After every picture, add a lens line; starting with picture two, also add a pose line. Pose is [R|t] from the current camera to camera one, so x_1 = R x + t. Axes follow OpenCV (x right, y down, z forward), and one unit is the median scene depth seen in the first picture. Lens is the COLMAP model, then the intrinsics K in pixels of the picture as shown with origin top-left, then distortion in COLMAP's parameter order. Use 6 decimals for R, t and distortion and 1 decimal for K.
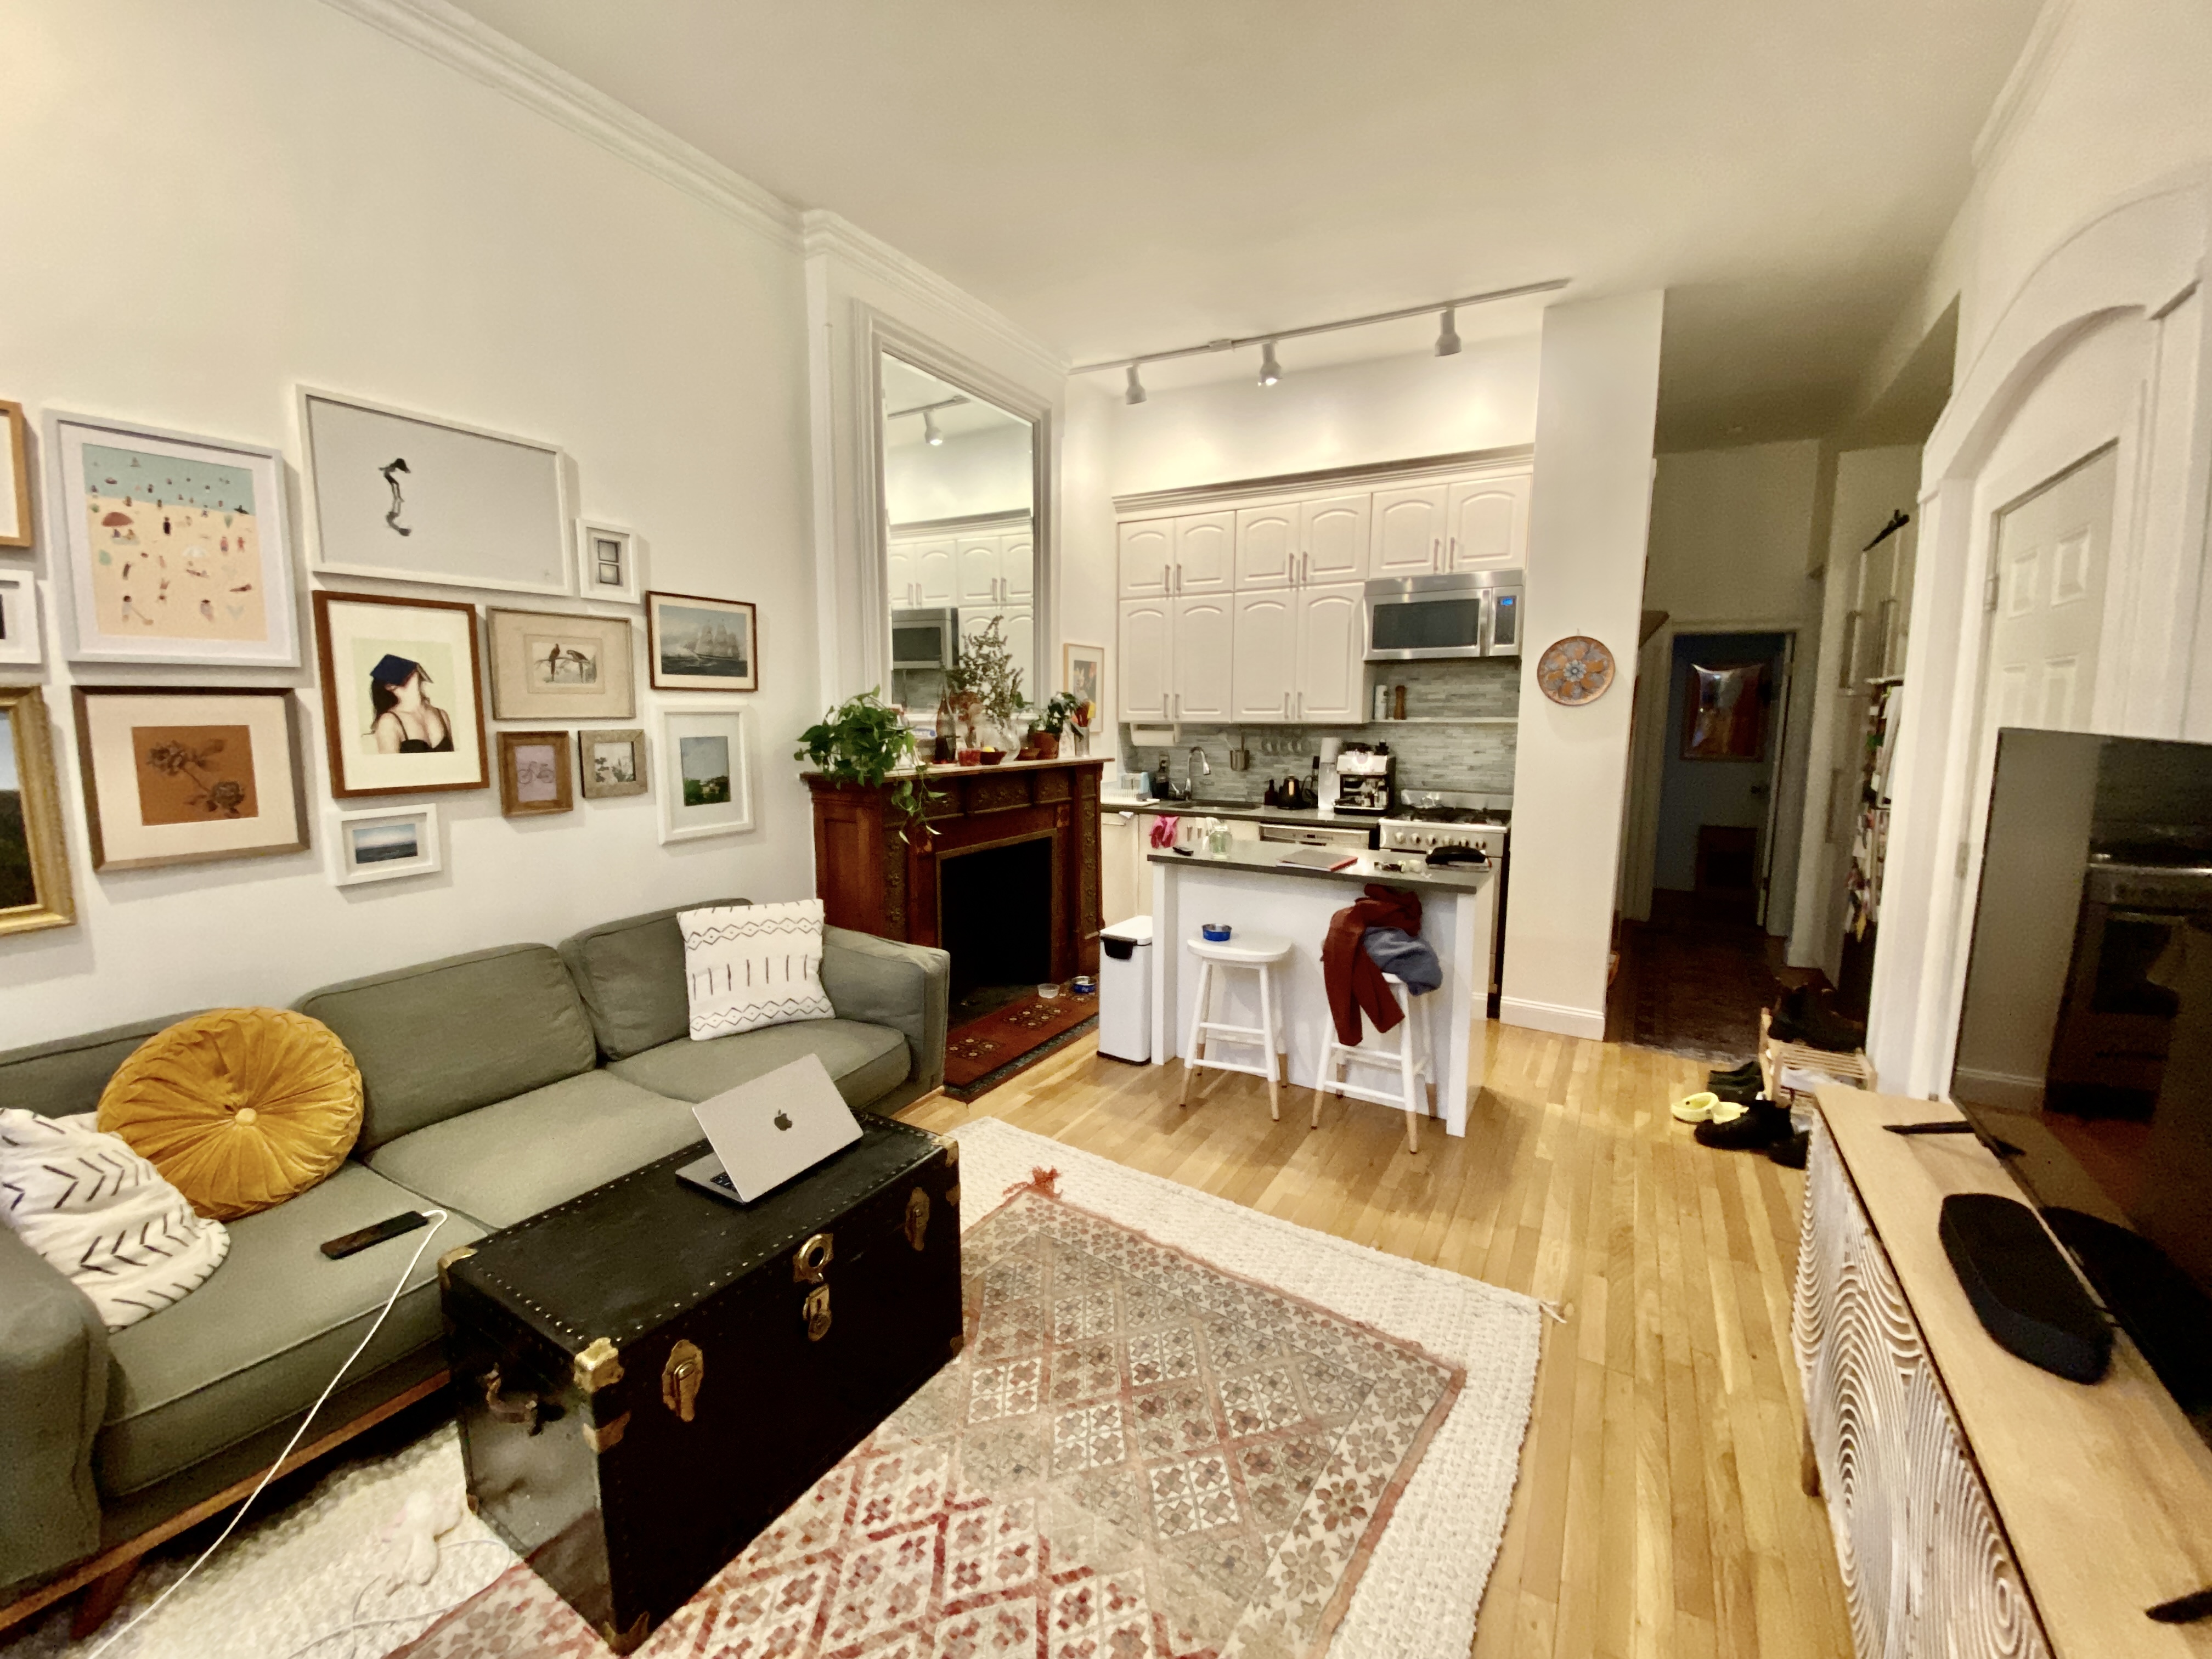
lens RADIAL K [[893.7, 0, 1108.4], [0, 893.7, 816.6], [0, 0, 1]] dist [0.013147, -0.011459]
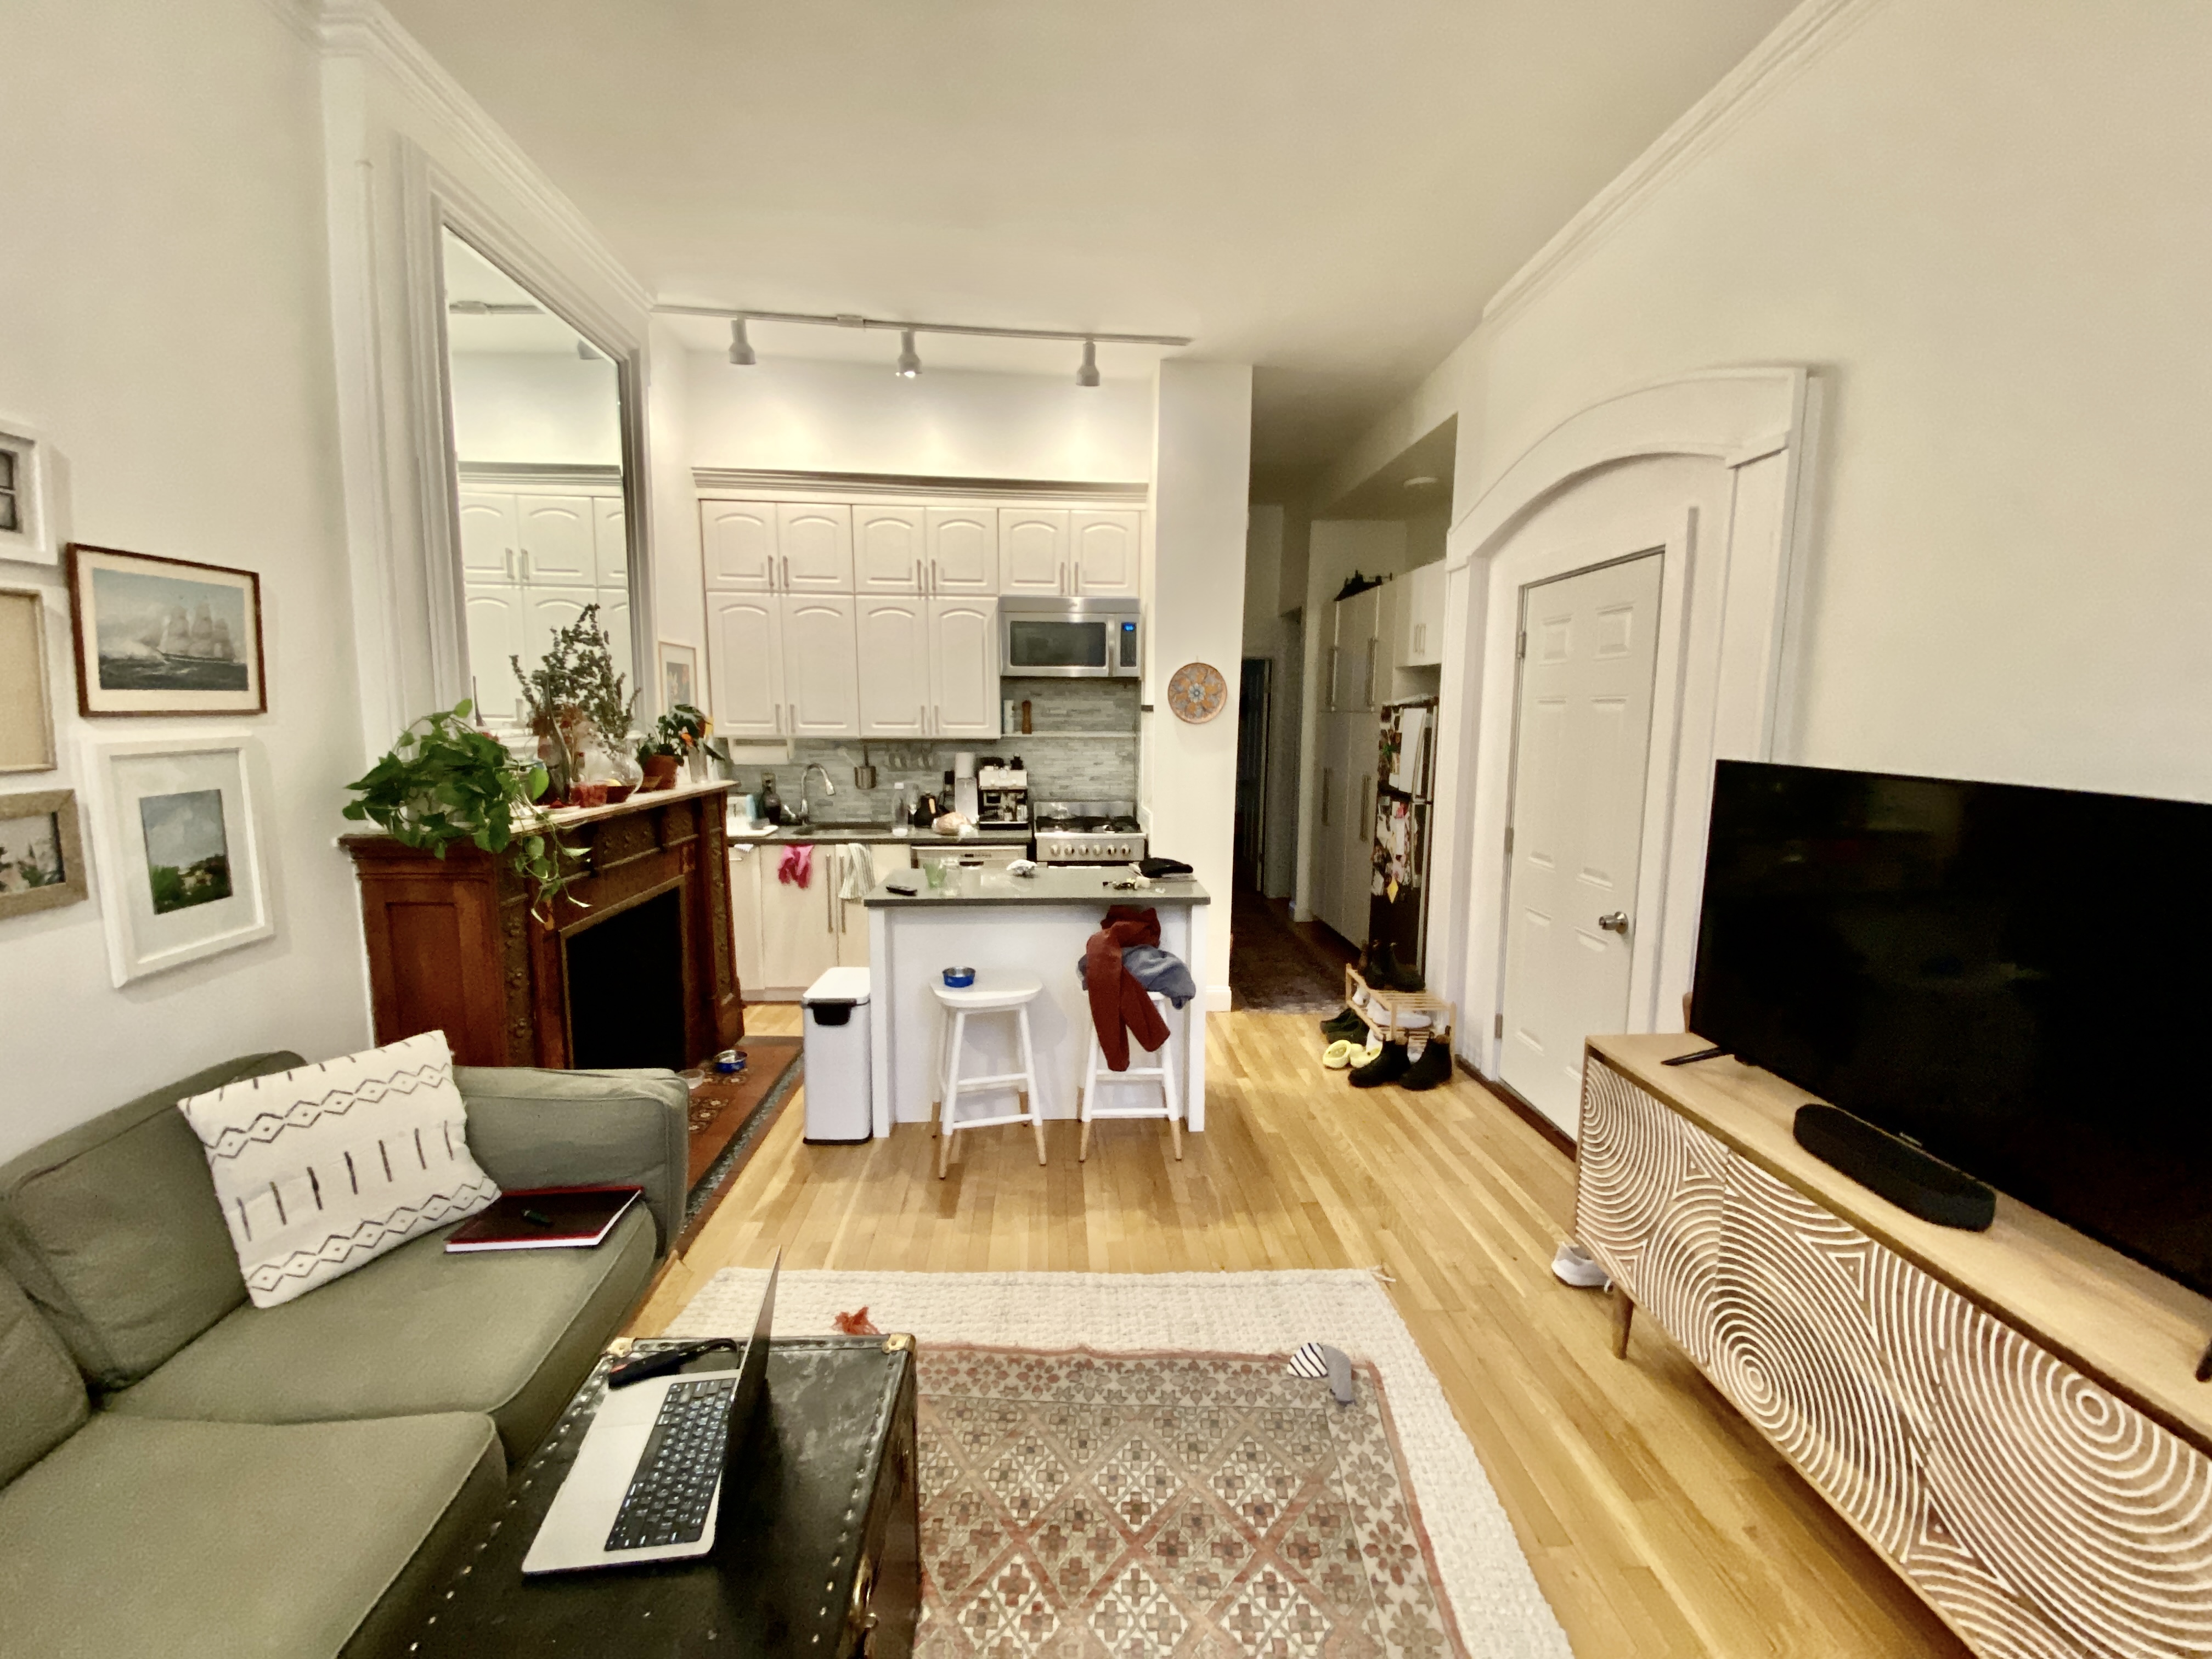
lens RADIAL K [[893.7, 0, 1093.5], [0, 893.7, 811.0], [0, 0, 1]] dist [0.013147, -0.011459]
pose [[0.834962, -0.061486, 0.546862, -0.275519], [0.062559, 0.997902, 0.016681, -0.050313], [-0.546740, 0.020283, 0.837057, 0.176579]]
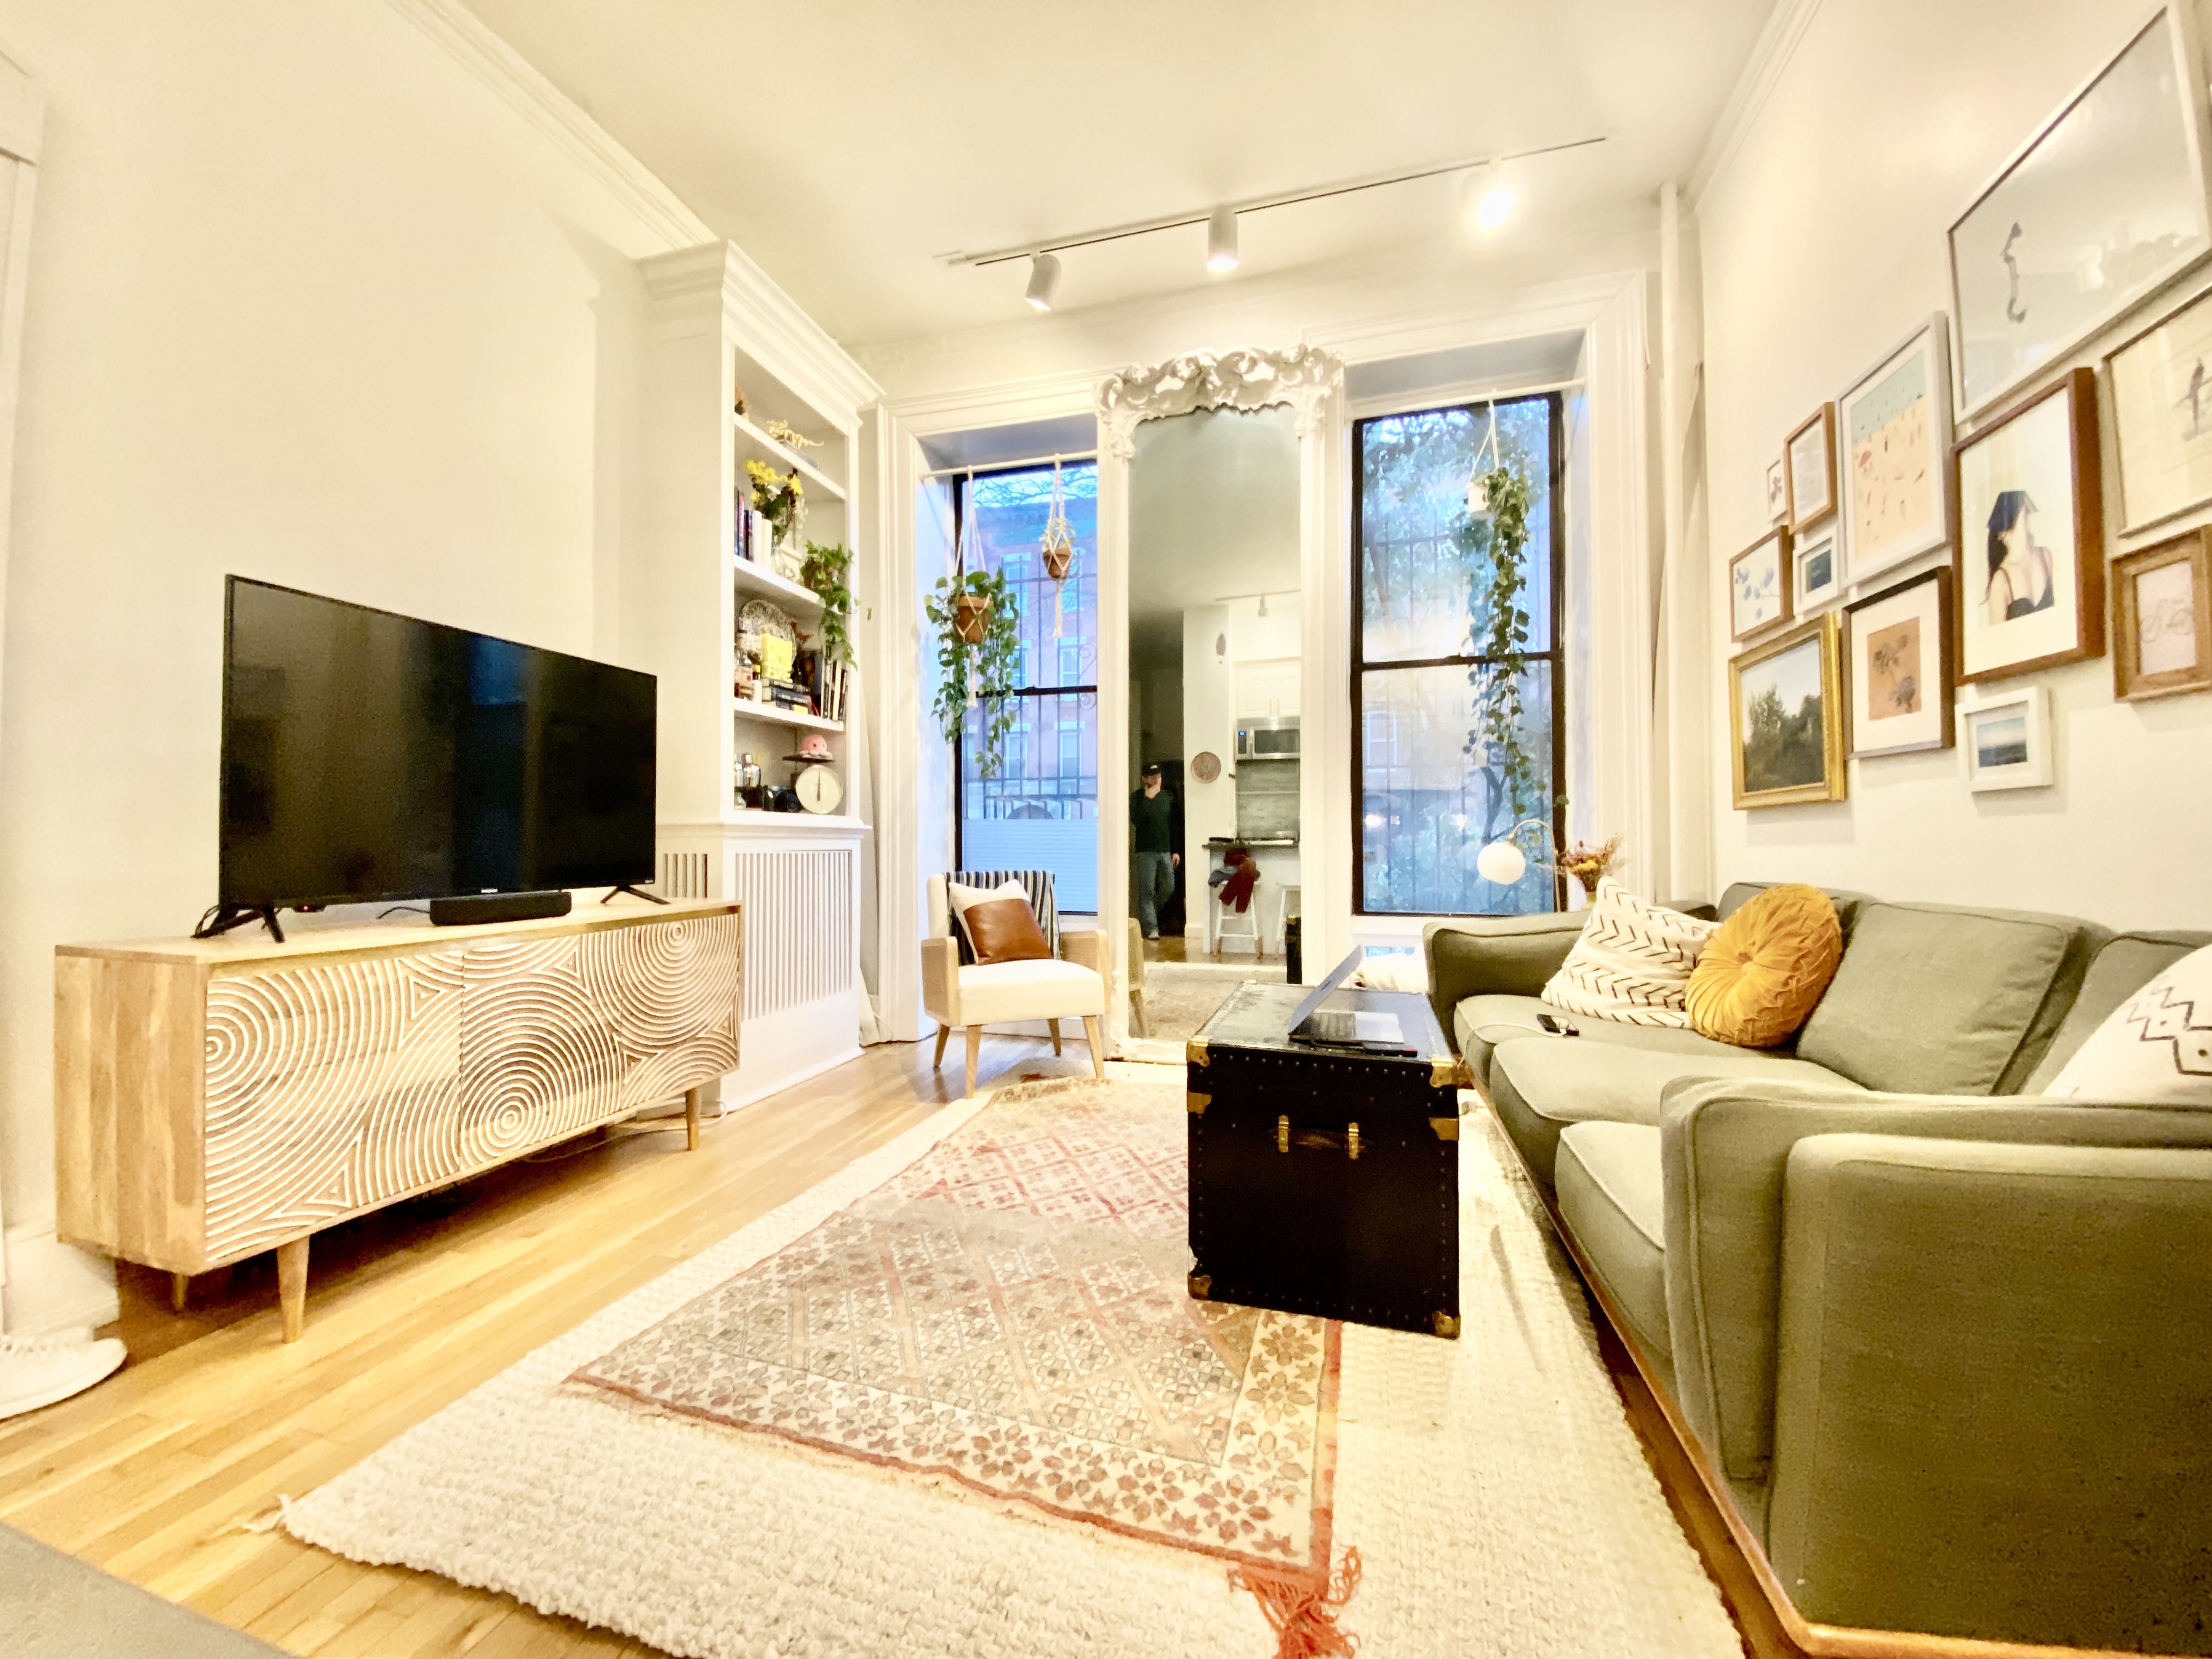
lens RADIAL K [[893.7, 0, 1094.6], [0, 893.7, 826.1], [0, 0, 1]] dist [0.013147, -0.011459]
pose [[-0.968885, -0.004366, -0.247472, 0.095031], [-0.031308, 0.993975, 0.105040, 0.033106], [0.245522, 0.109519, -0.963185, 1.168585]]
